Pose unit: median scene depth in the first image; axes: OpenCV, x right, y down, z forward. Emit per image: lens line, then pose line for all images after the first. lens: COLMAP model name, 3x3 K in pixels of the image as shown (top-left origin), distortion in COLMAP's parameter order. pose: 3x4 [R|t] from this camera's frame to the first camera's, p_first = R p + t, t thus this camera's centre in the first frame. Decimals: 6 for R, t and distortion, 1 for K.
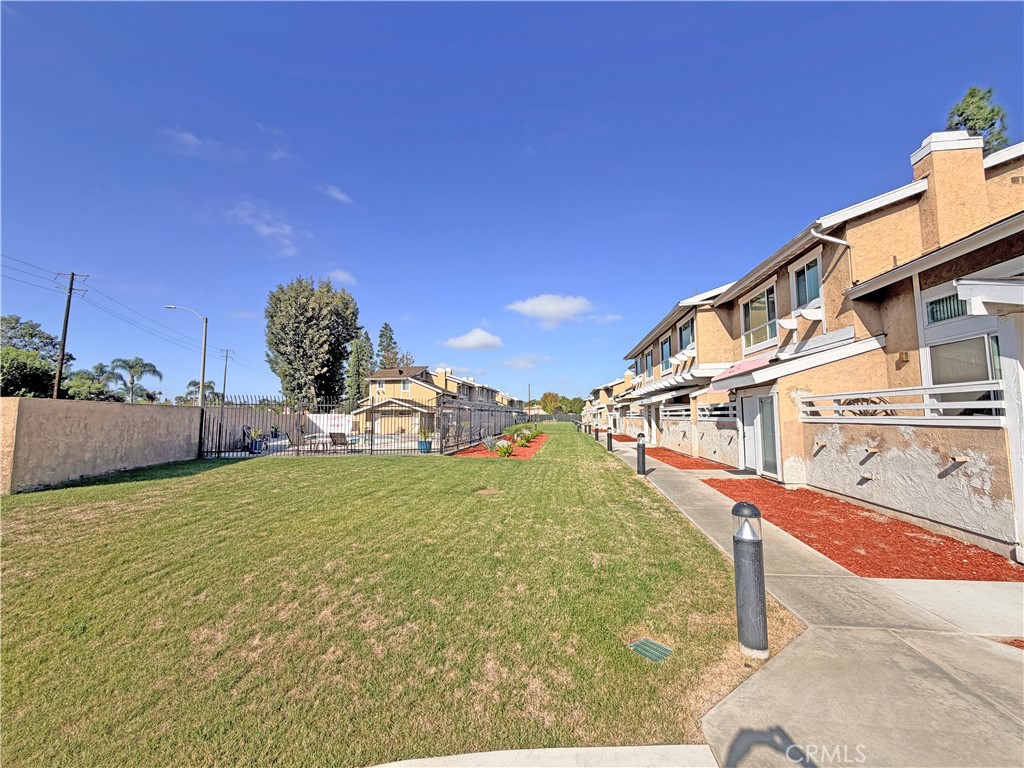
lens RADIAL K [[407.8, 0, 512.1], [0, 407.8, 381.5], [0, 0, 1]] dist [-0.000520, 0.000465]
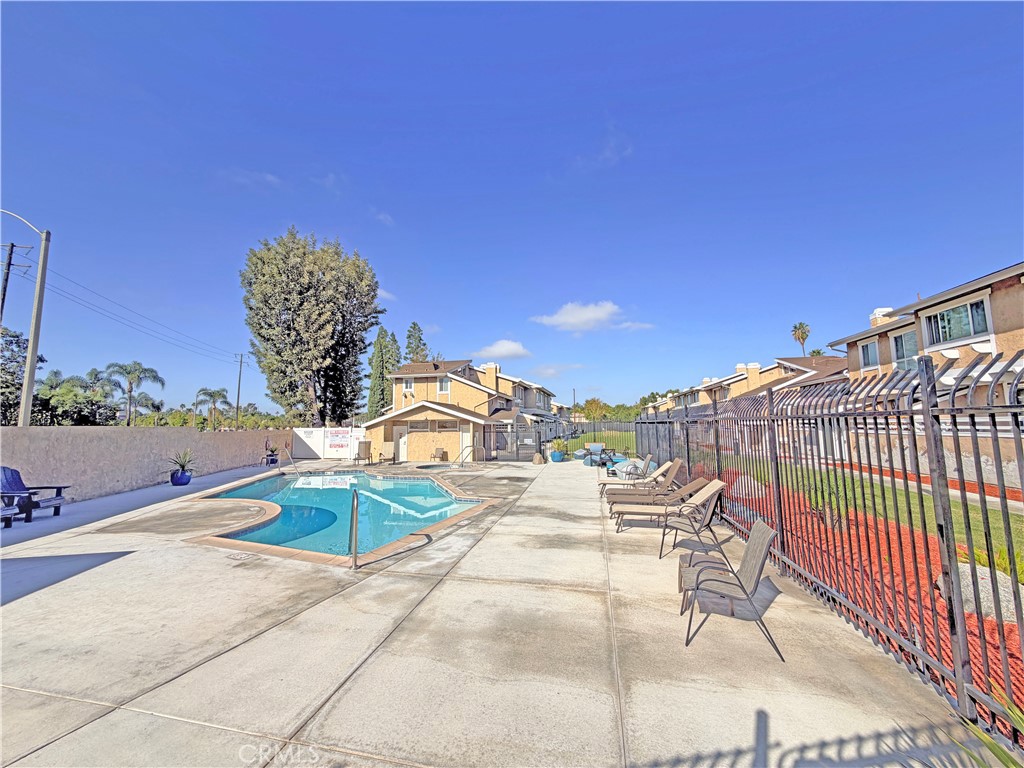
lens RADIAL K [[407.8, 0, 510.4], [0, 407.8, 384.1], [0, 0, 1]] dist [-0.000520, 0.000465]
pose [[0.997561, -0.013418, -0.068499, -0.099144], [0.012455, 0.999818, -0.014463, 0.020000], [0.068681, 0.013574, 0.997546, 0.311492]]
